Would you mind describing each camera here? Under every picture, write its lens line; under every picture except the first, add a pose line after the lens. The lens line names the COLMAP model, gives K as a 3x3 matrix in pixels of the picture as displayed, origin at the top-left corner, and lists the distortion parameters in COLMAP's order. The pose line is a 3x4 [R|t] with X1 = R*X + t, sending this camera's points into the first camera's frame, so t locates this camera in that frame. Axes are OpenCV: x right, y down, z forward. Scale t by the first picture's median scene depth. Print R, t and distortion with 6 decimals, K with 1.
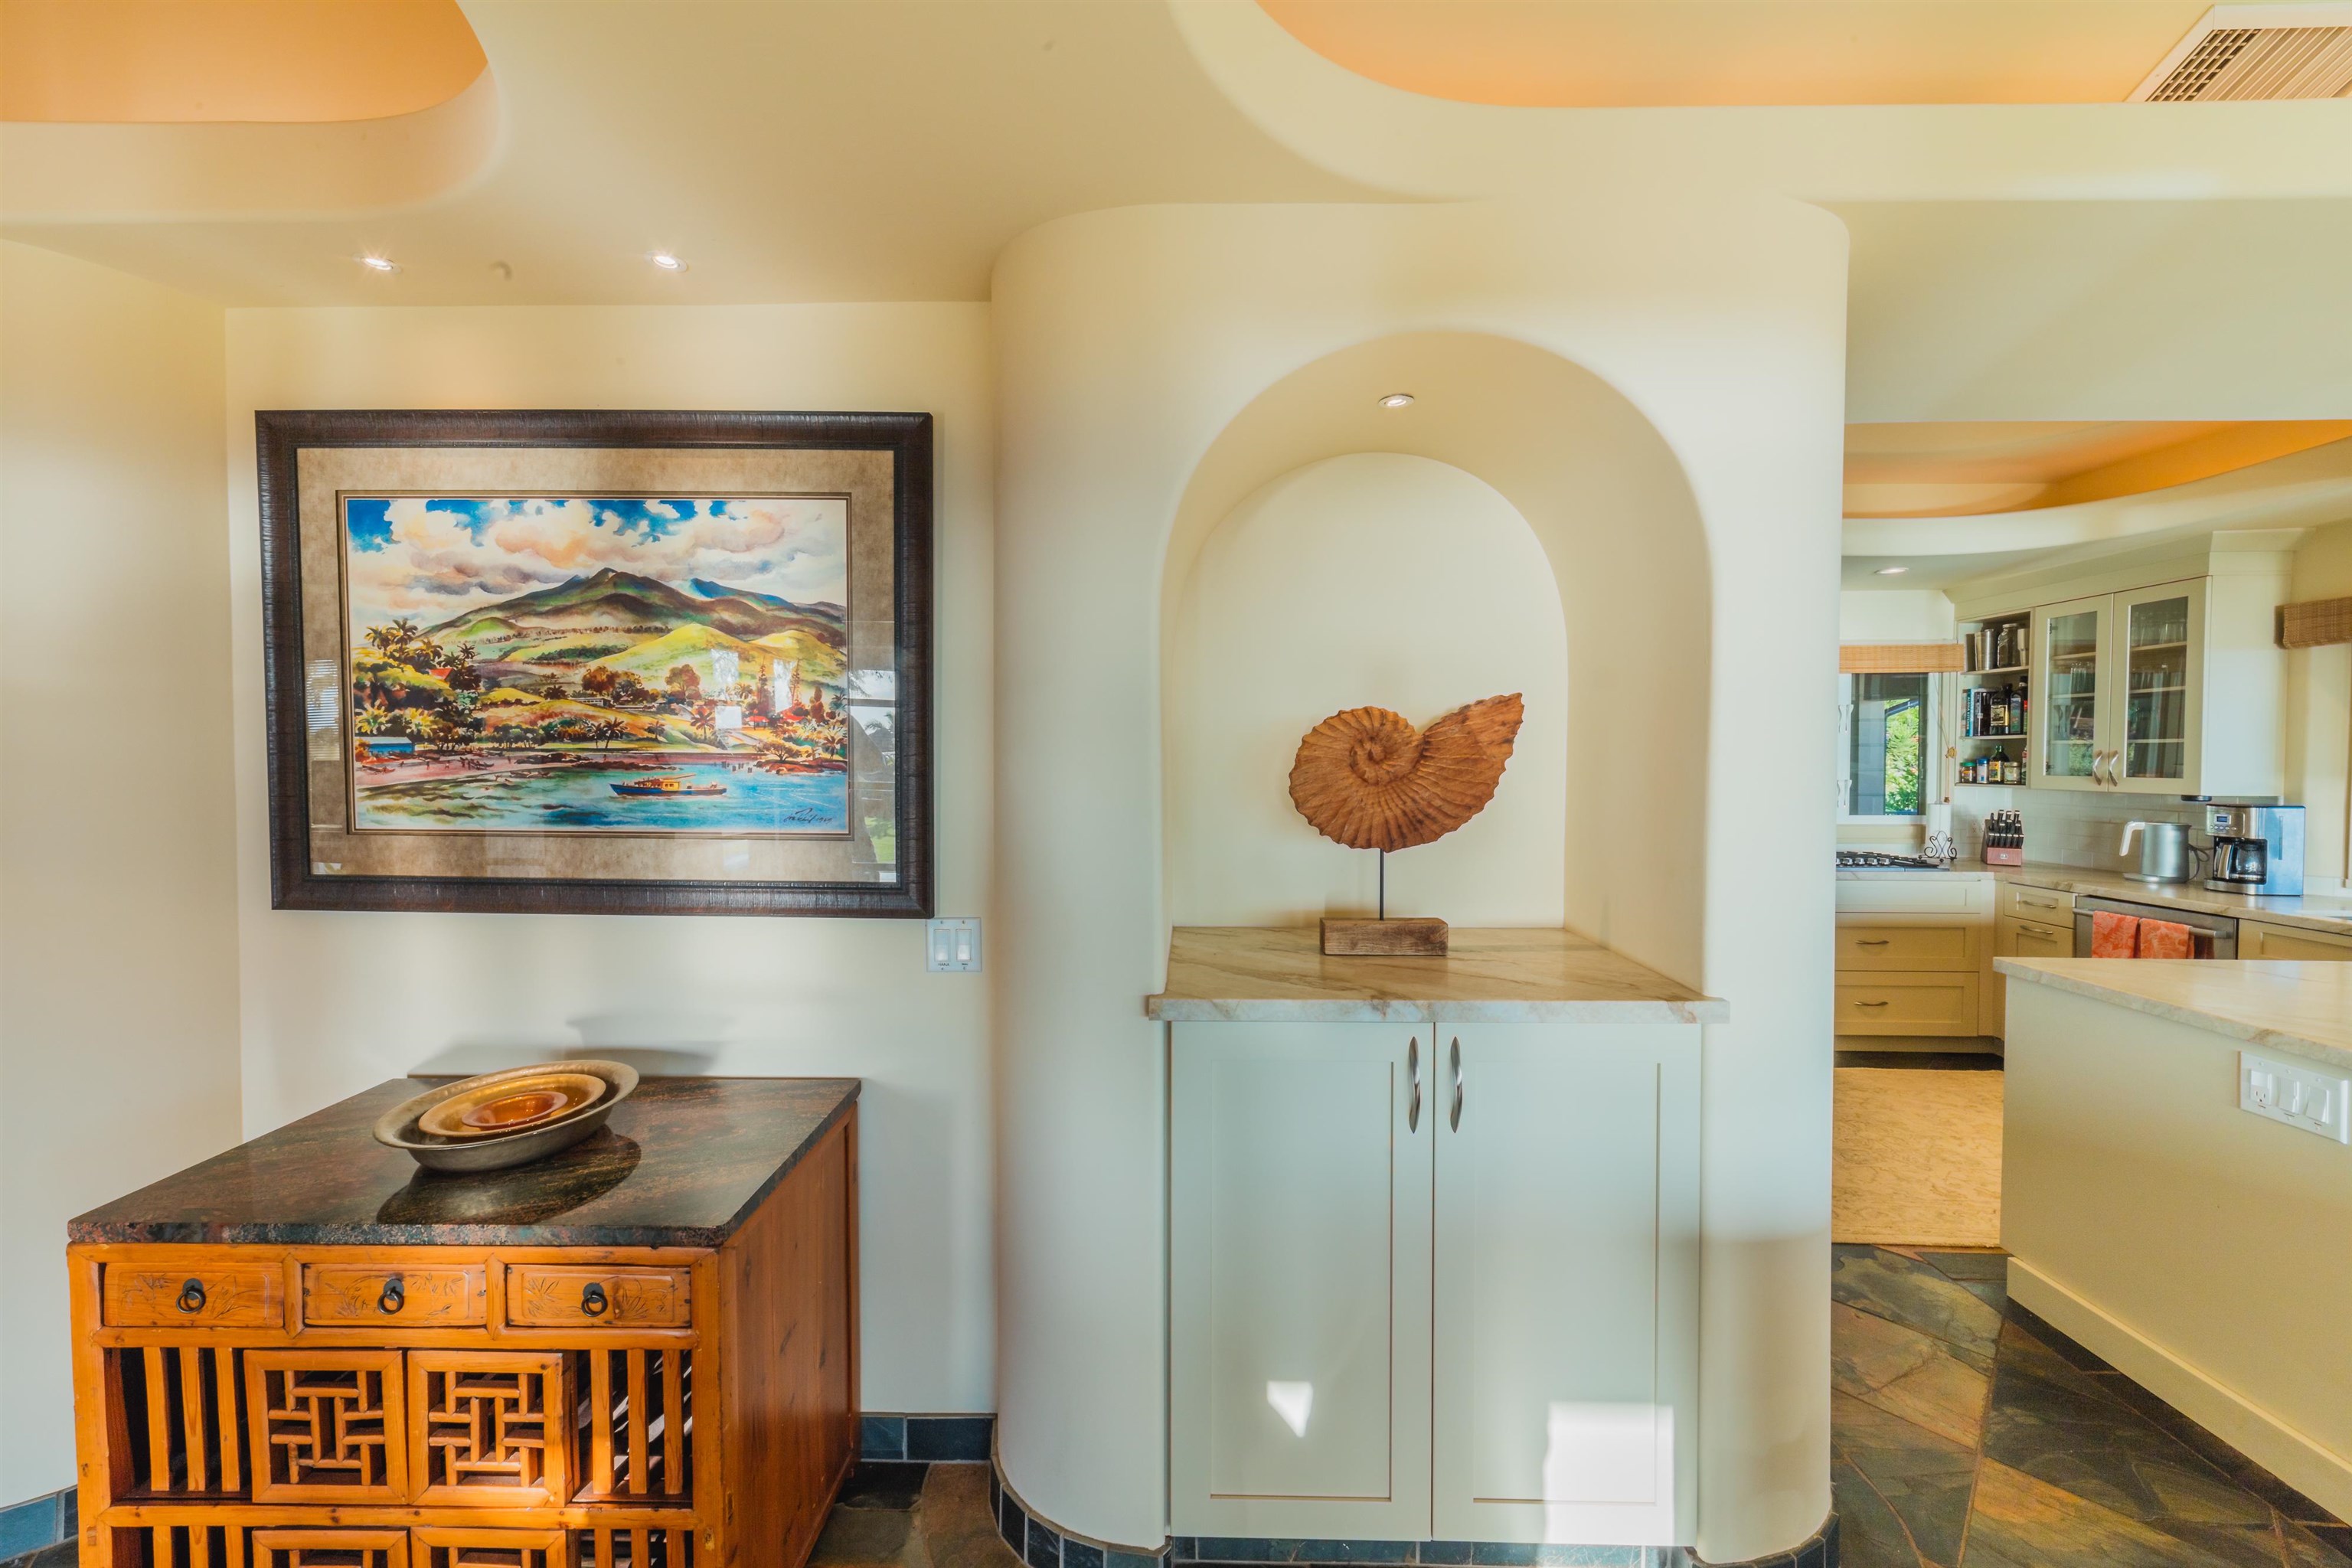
lens RADIAL K [[881.4, 0, 1175.2], [0, 881.4, 772.4], [0, 0, 1]] dist [0.000254, 0.000137]
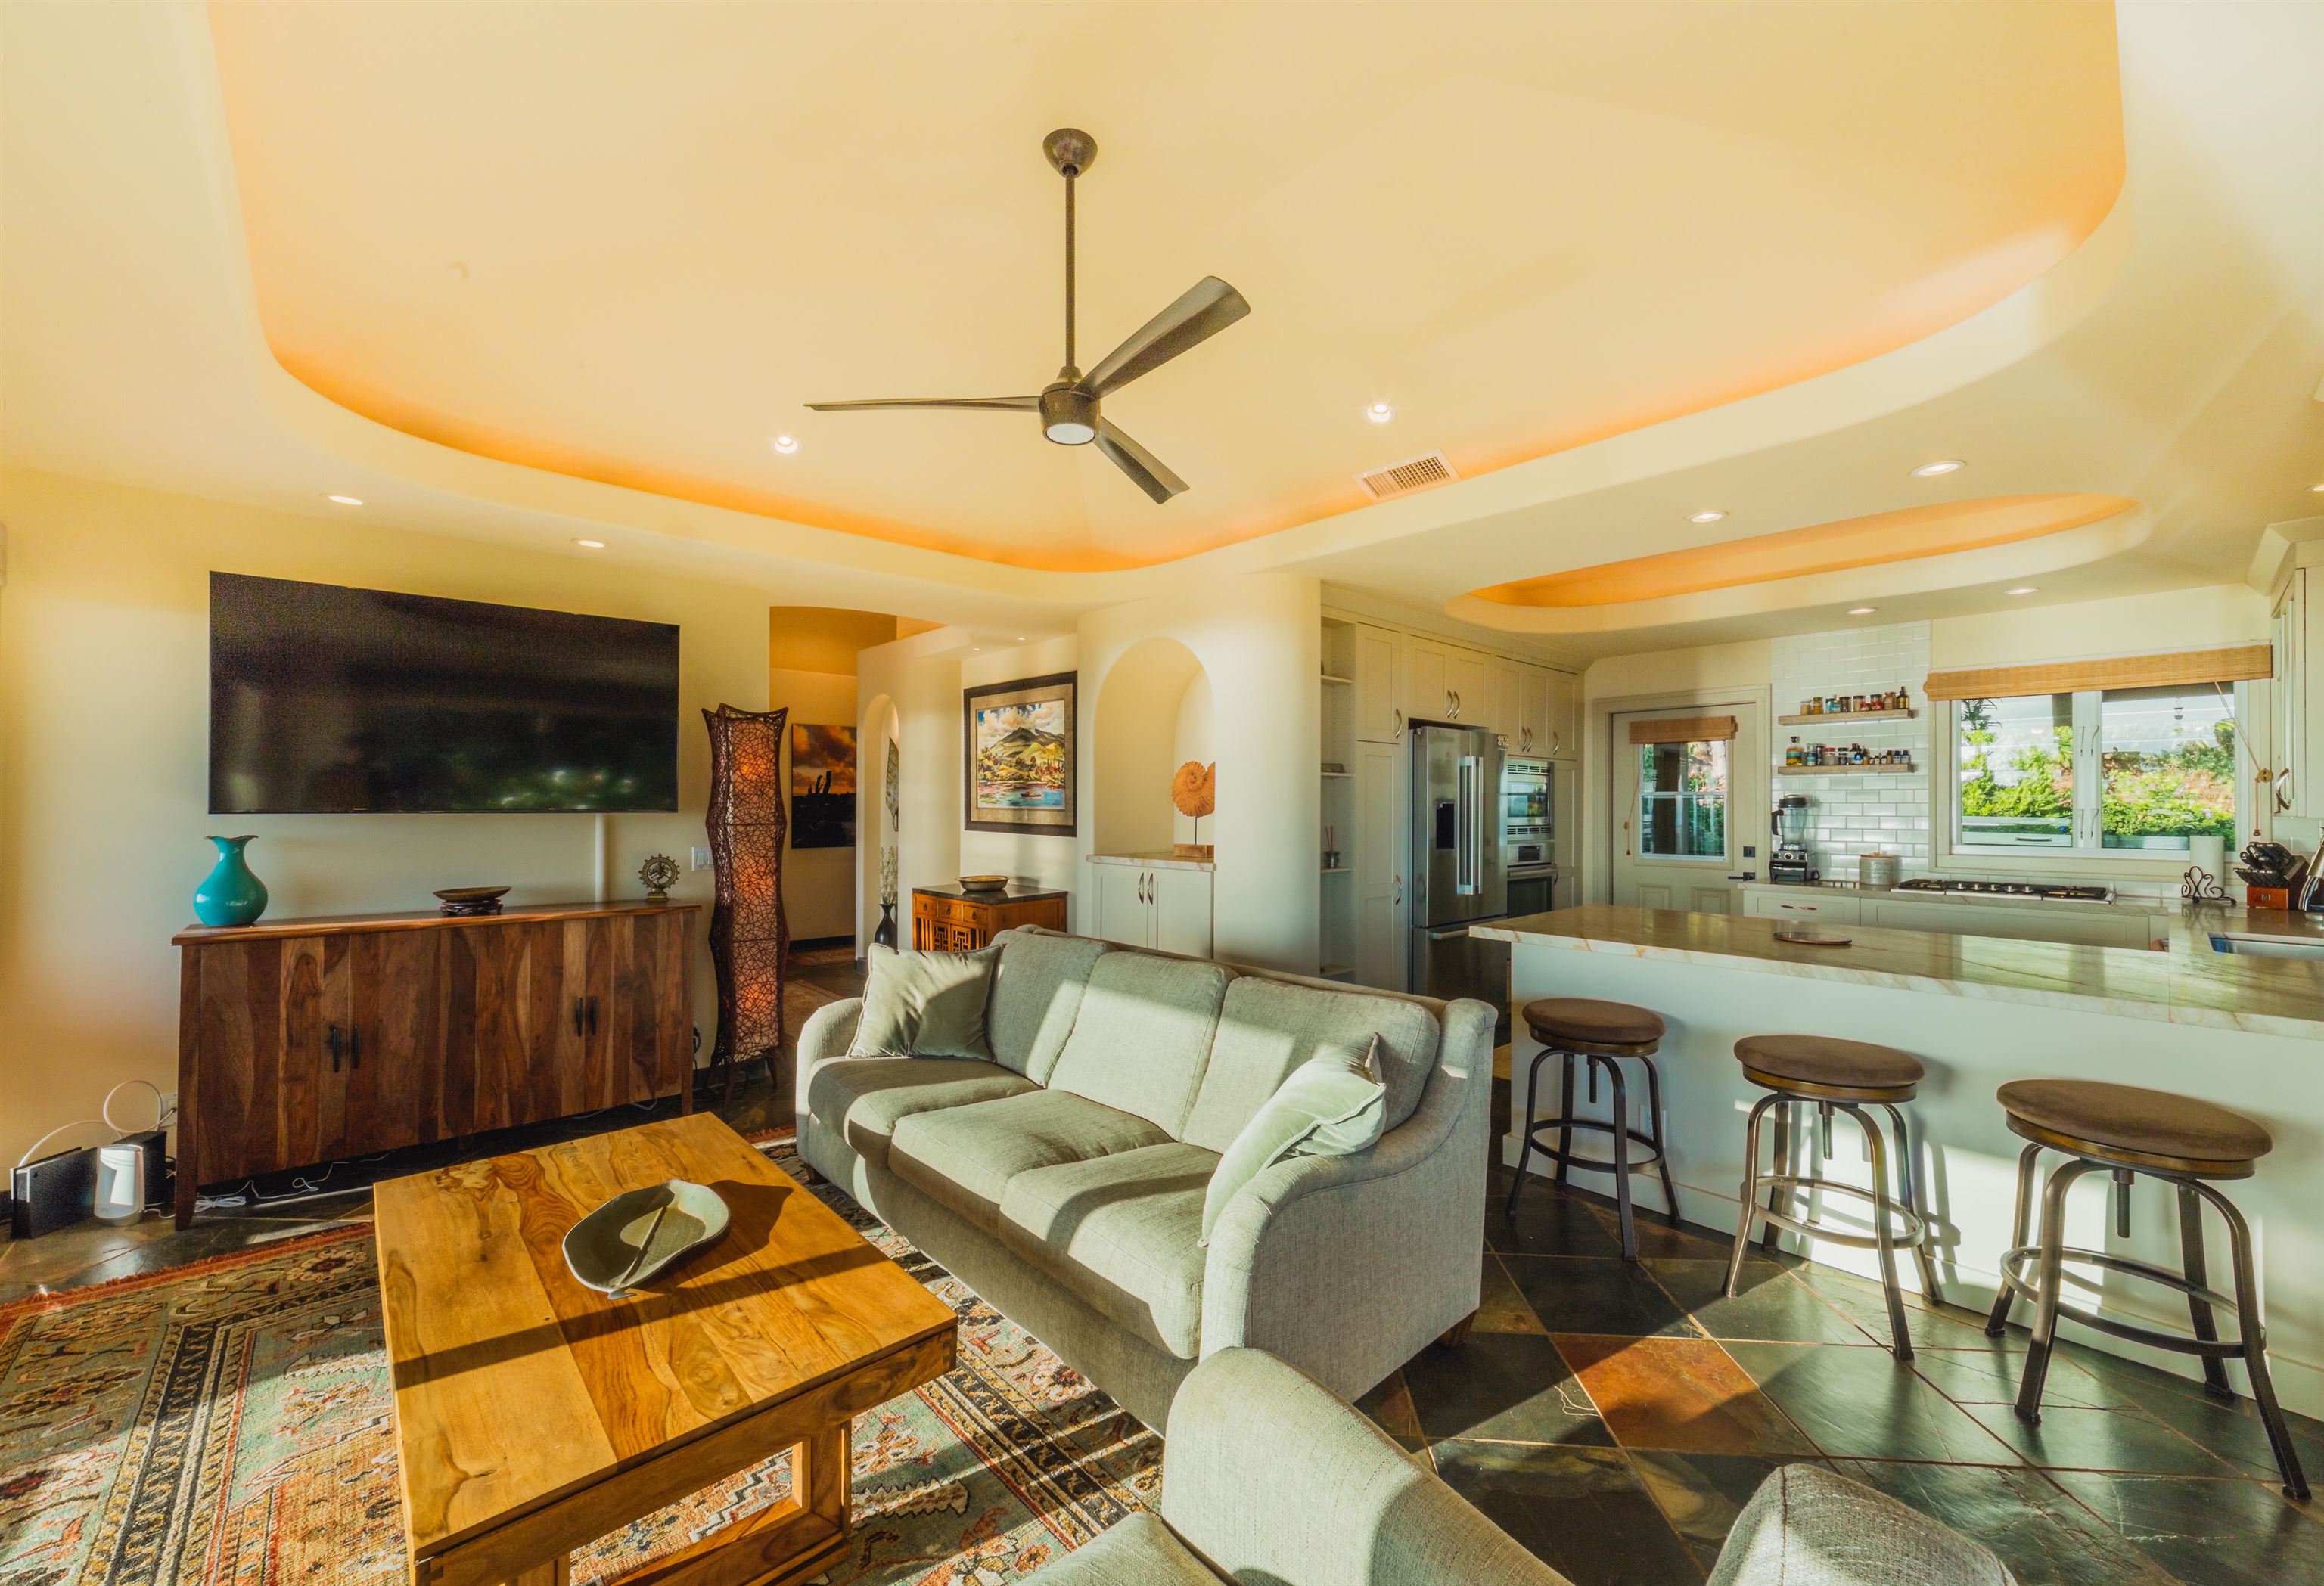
lens RADIAL K [[902.1, 0, 1162.0], [0, 902.1, 793.0], [0, 0, 1]] dist [-0.001042, -0.000121]
pose [[0.681797, -0.007706, -0.731501, 2.143804], [-0.018233, 0.999455, -0.027524, 0.093539], [0.731314, 0.032103, 0.681285, -0.876574]]
